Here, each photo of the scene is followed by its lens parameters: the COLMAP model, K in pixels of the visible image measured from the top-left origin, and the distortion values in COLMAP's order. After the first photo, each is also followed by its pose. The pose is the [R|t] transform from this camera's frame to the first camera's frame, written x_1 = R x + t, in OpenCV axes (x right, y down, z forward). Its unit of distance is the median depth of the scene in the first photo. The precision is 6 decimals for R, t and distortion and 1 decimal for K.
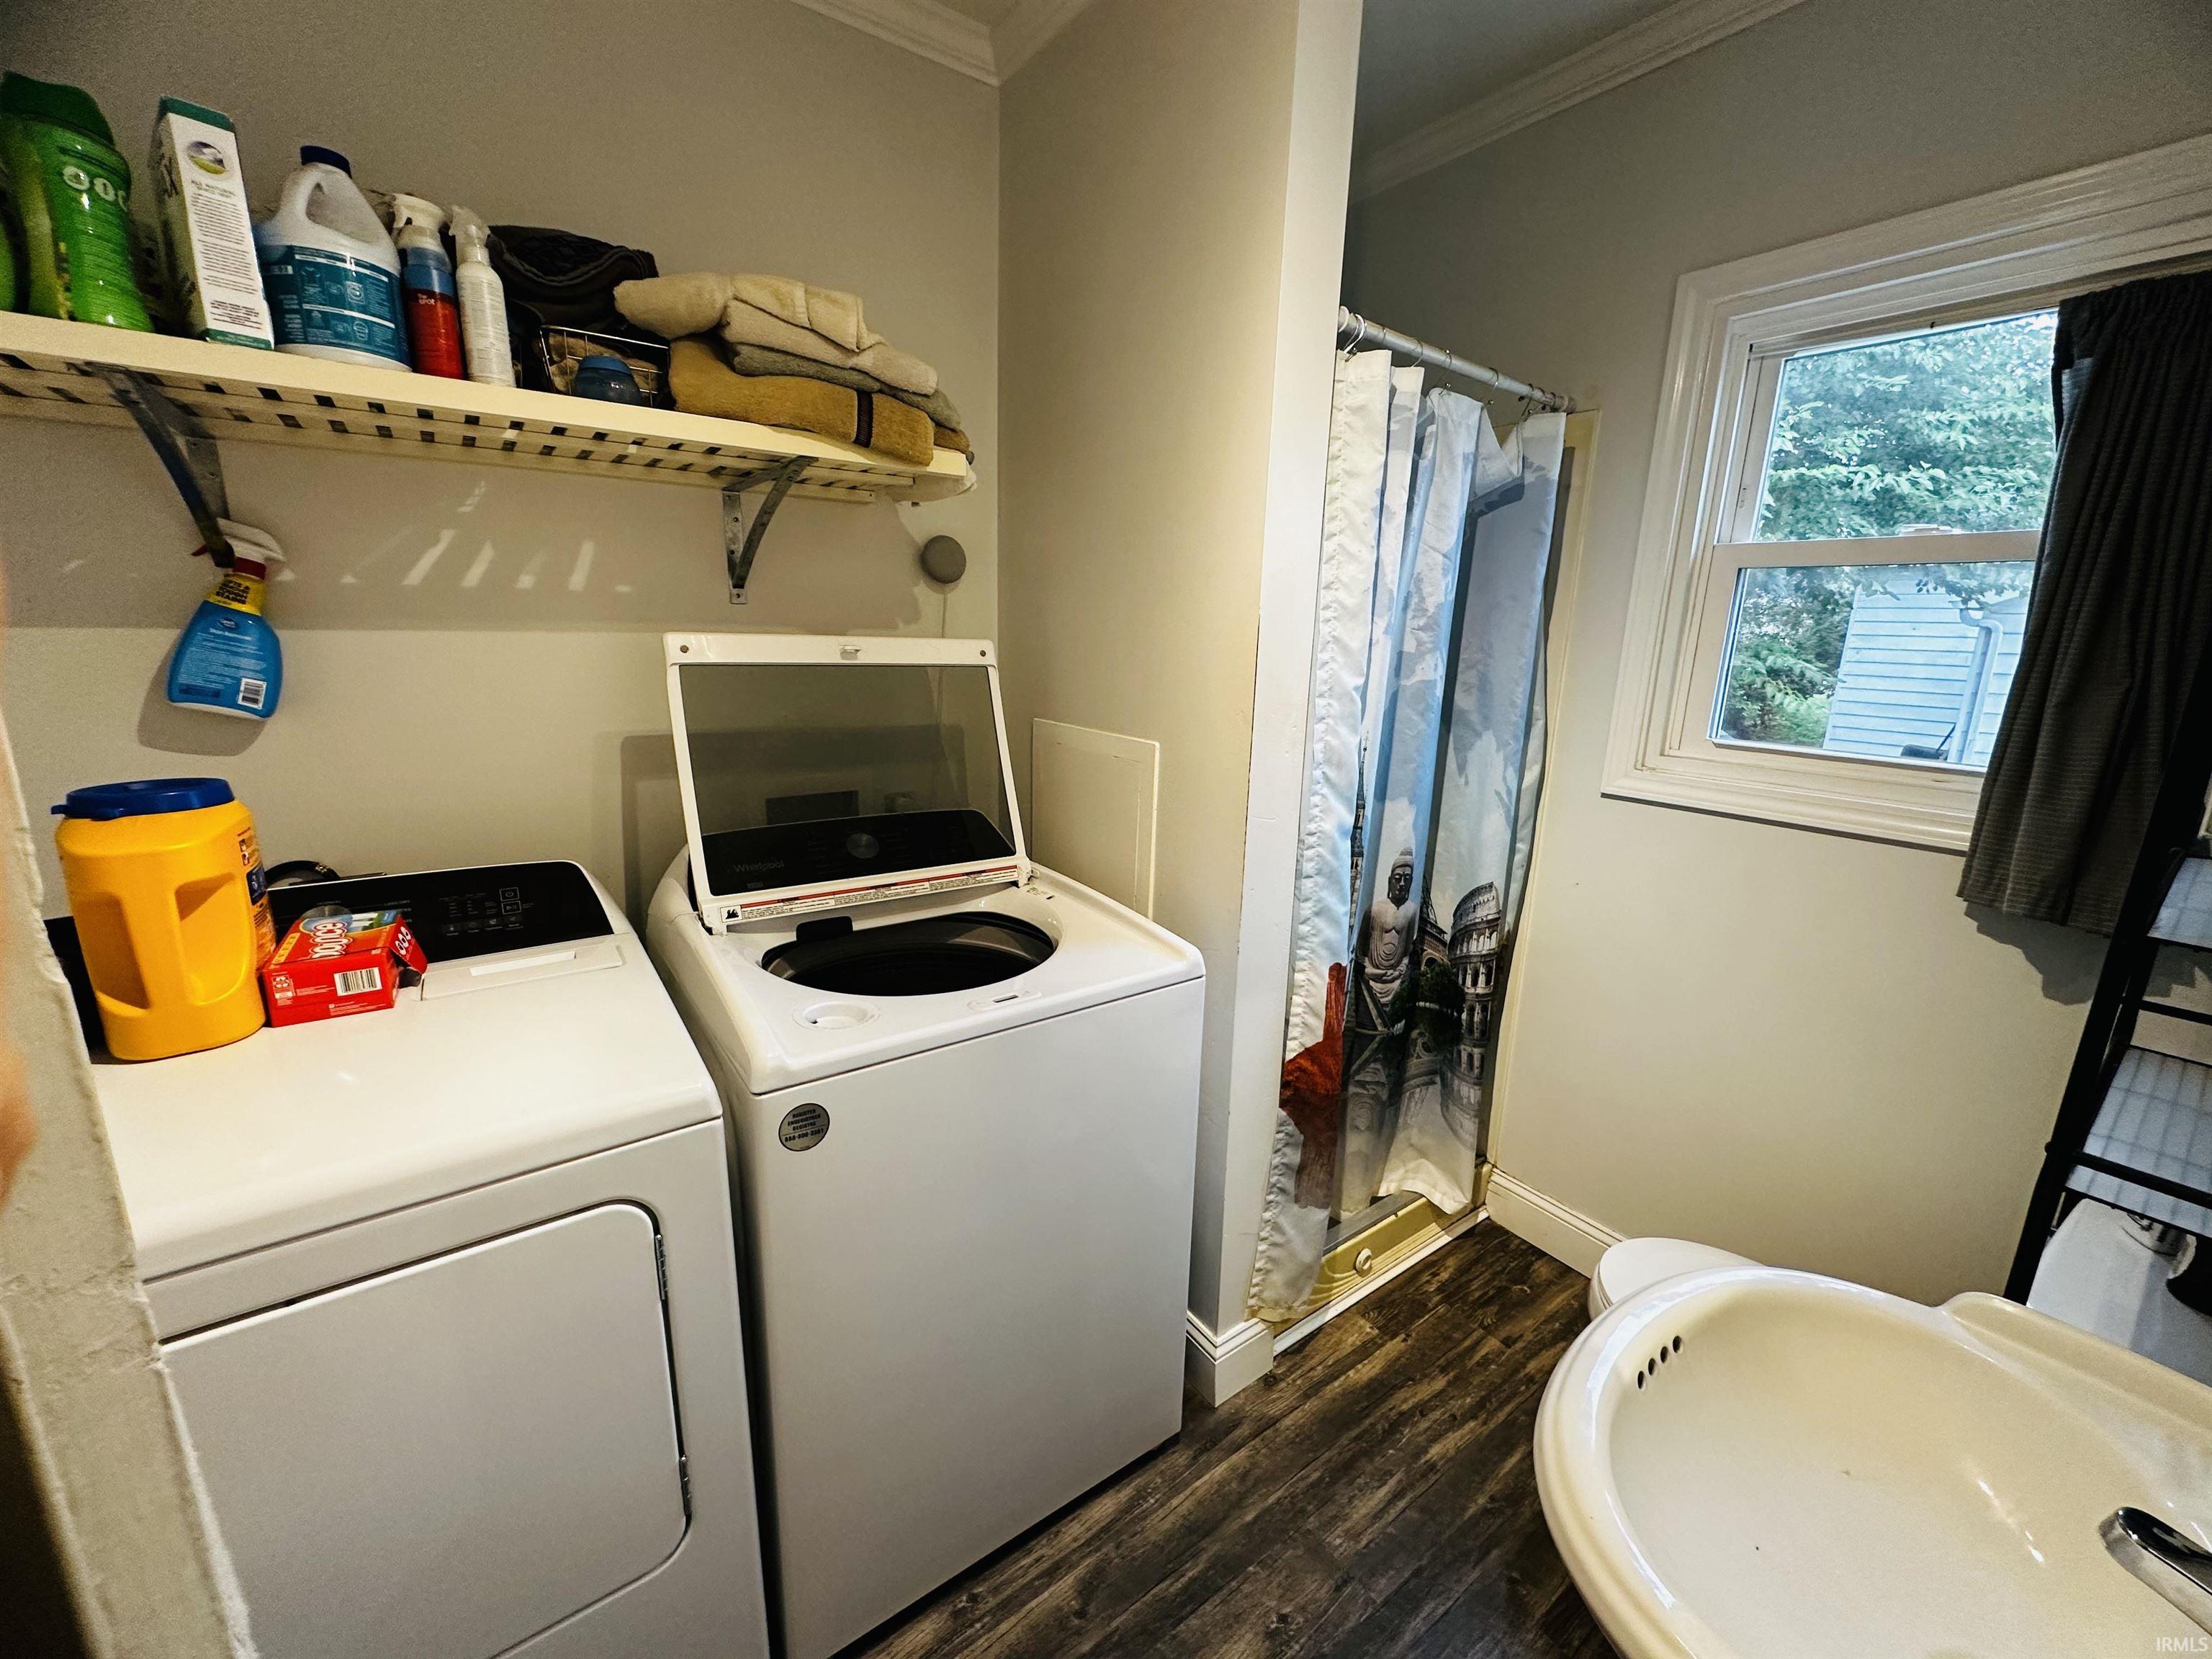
lens RADIAL K [[874.2, 0, 1104.5], [0, 874.2, 830.7], [0, 0, 1]] dist [-0.002962, -0.000555]
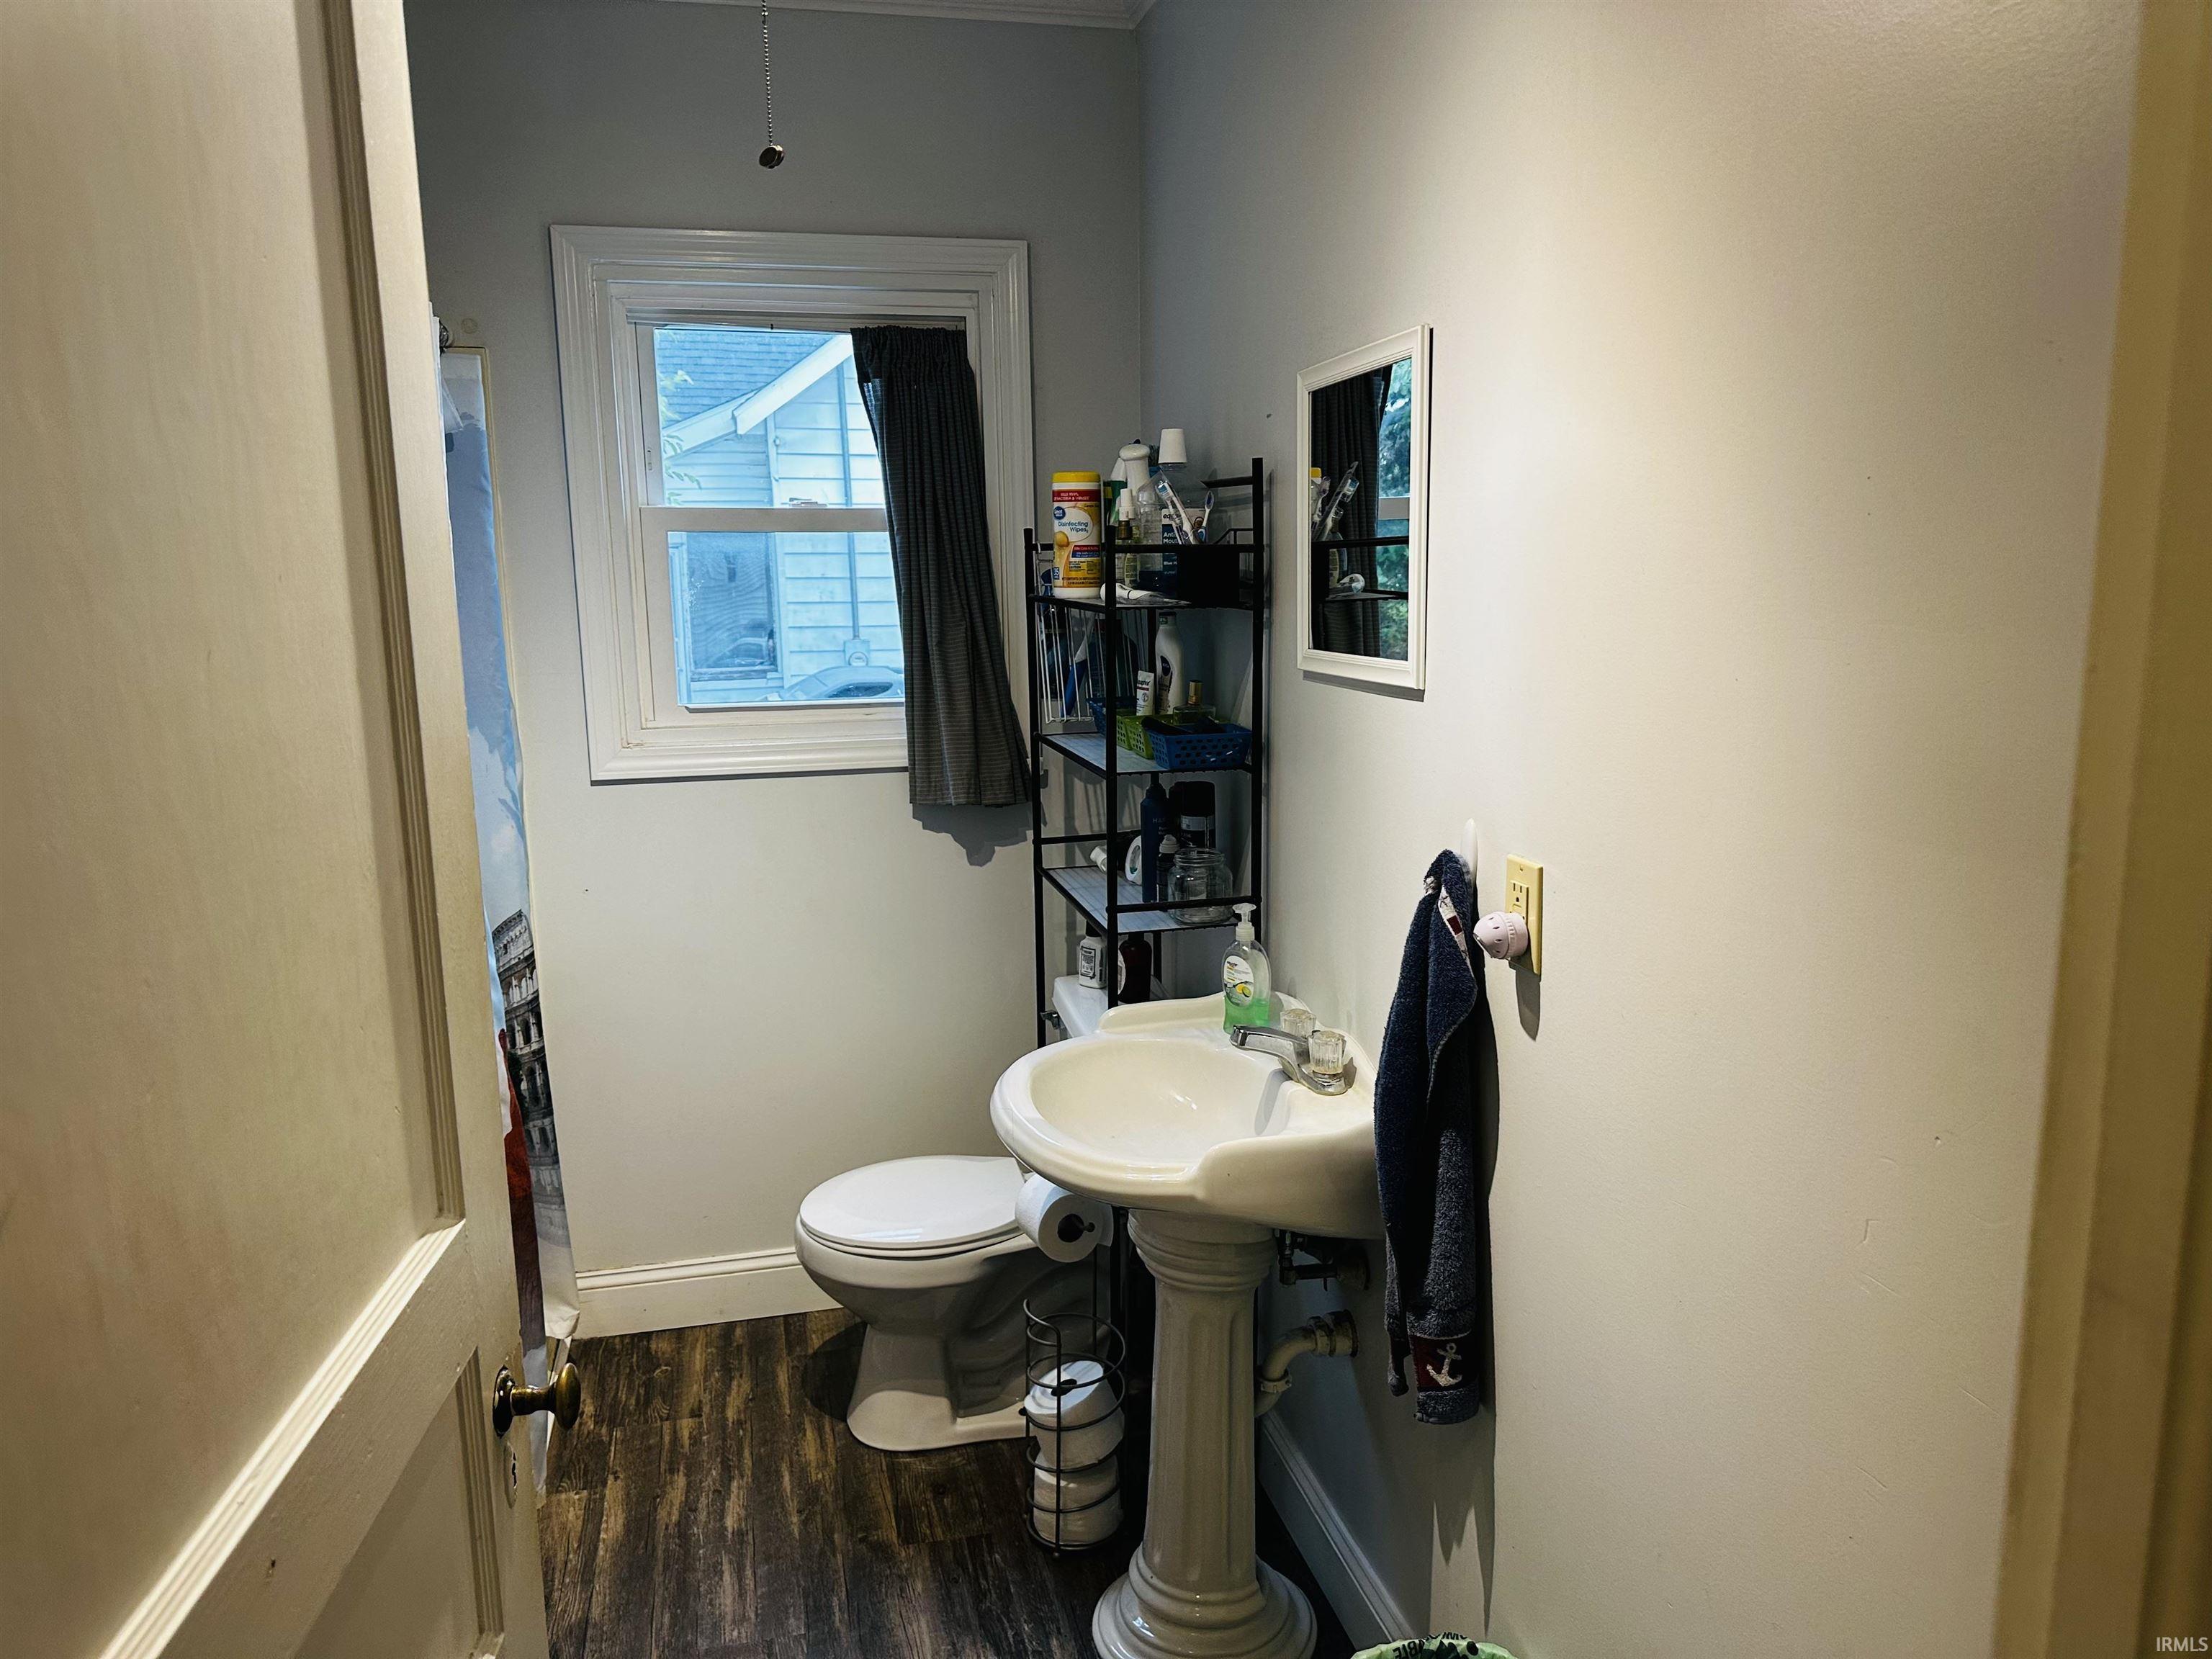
lens RADIAL K [[1540.0, 0, 1109.8], [0, 1540.0, 831.6], [0, 0, 1]] dist [0.023788, -0.042058]
pose [[0.378777, -0.189077, 0.905968, -0.728364], [0.233161, 0.966829, 0.104296, -0.038429], [-0.895636, 0.171731, 0.410298, -0.103323]]
